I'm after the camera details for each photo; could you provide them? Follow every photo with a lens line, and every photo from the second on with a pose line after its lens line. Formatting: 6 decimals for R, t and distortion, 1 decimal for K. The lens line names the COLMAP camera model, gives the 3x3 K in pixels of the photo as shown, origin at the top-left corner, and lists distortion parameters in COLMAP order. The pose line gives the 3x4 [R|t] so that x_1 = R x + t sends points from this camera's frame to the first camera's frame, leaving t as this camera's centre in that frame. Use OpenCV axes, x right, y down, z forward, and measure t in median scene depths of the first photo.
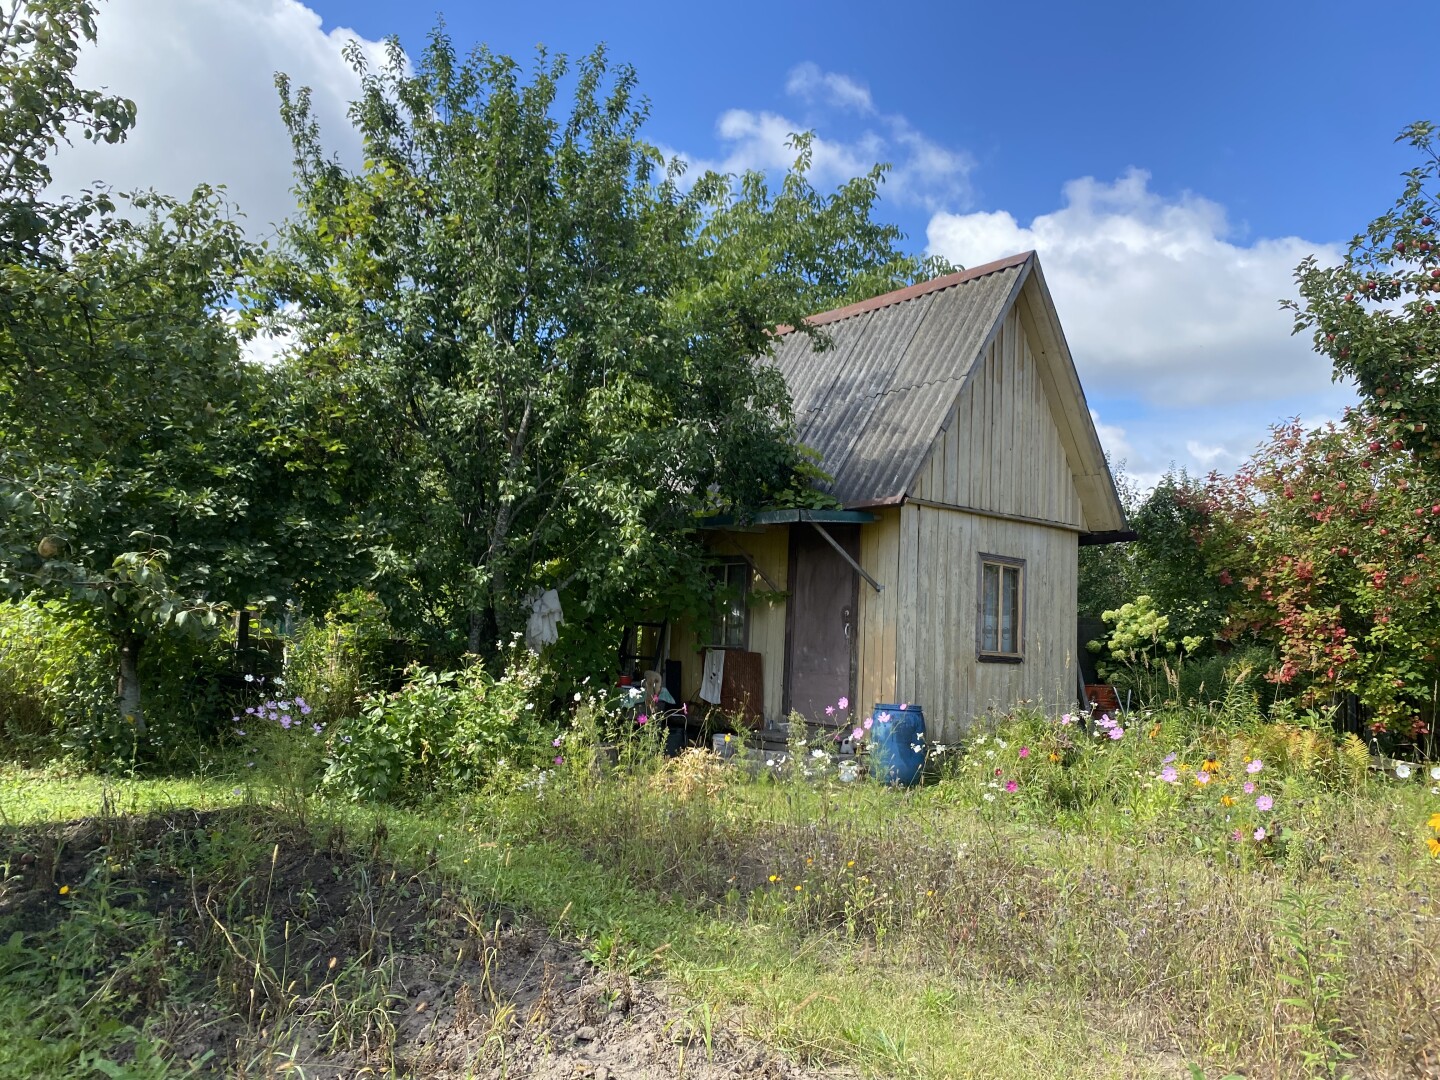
lens RADIAL K [[1061.1, 0, 720.0], [0, 1061.1, 540.0], [0, 0, 1]] dist [-0.001351, -0.017105]
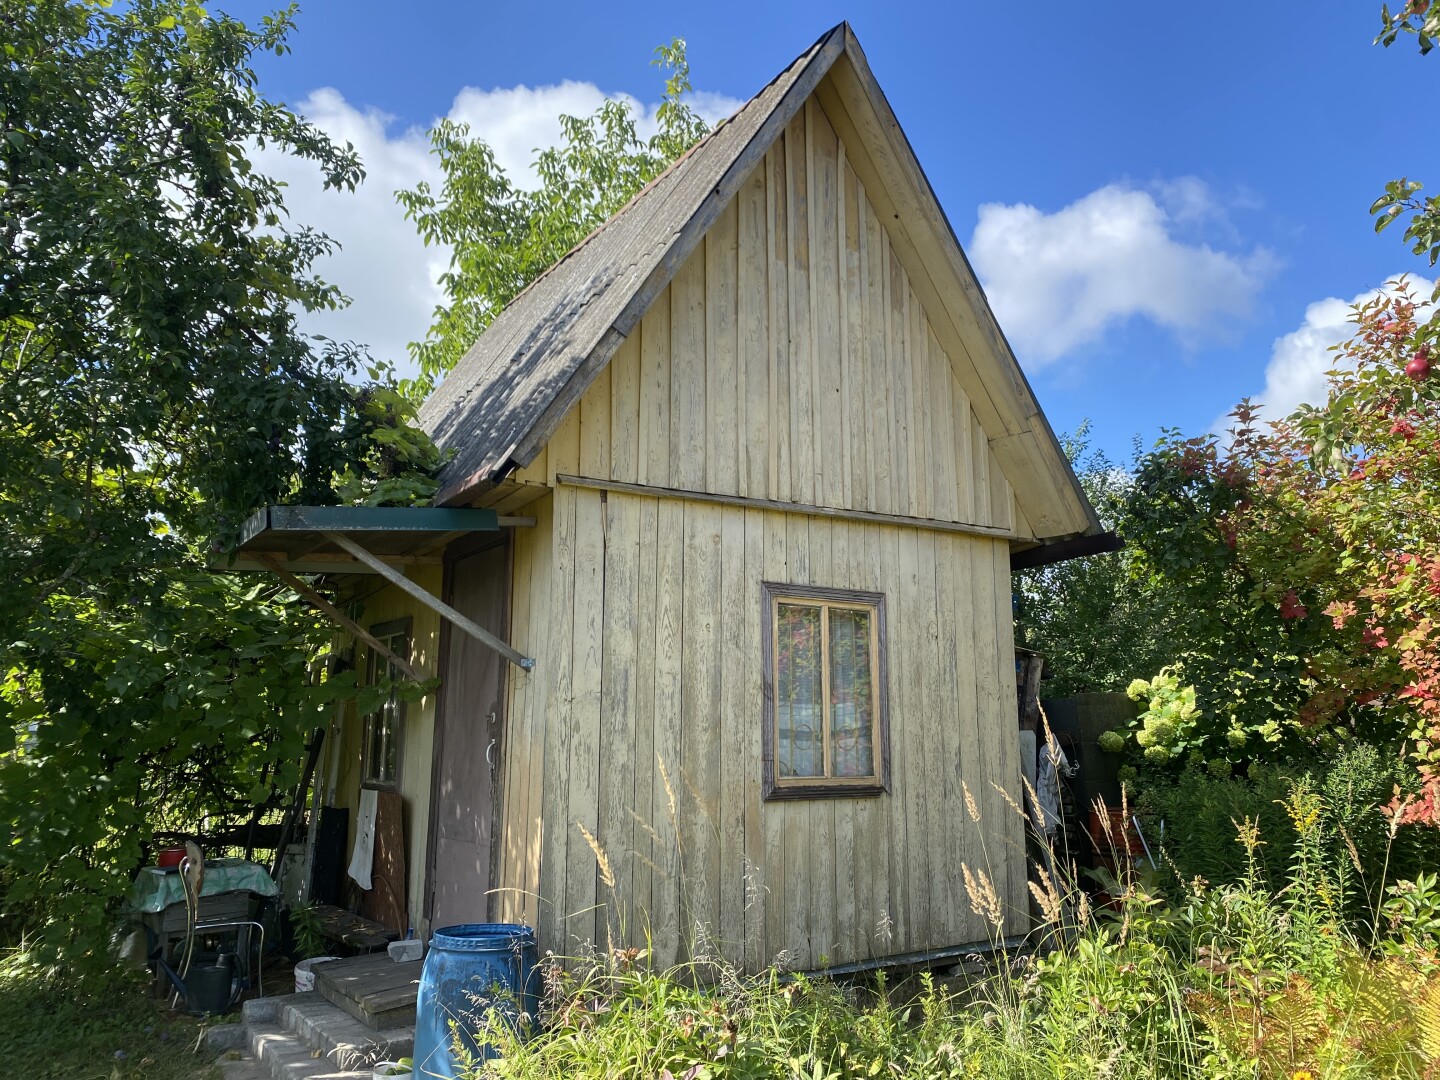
lens RADIAL K [[1089.6, 0, 719.3], [0, 1089.6, 503.4], [0, 0, 1]] dist [0.102707, -0.181585]
pose [[0.992040, -0.067705, -0.106172, 0.275358], [0.056086, 0.992475, -0.108844, 0.029718], [0.112742, 0.102022, 0.988373, 0.459302]]
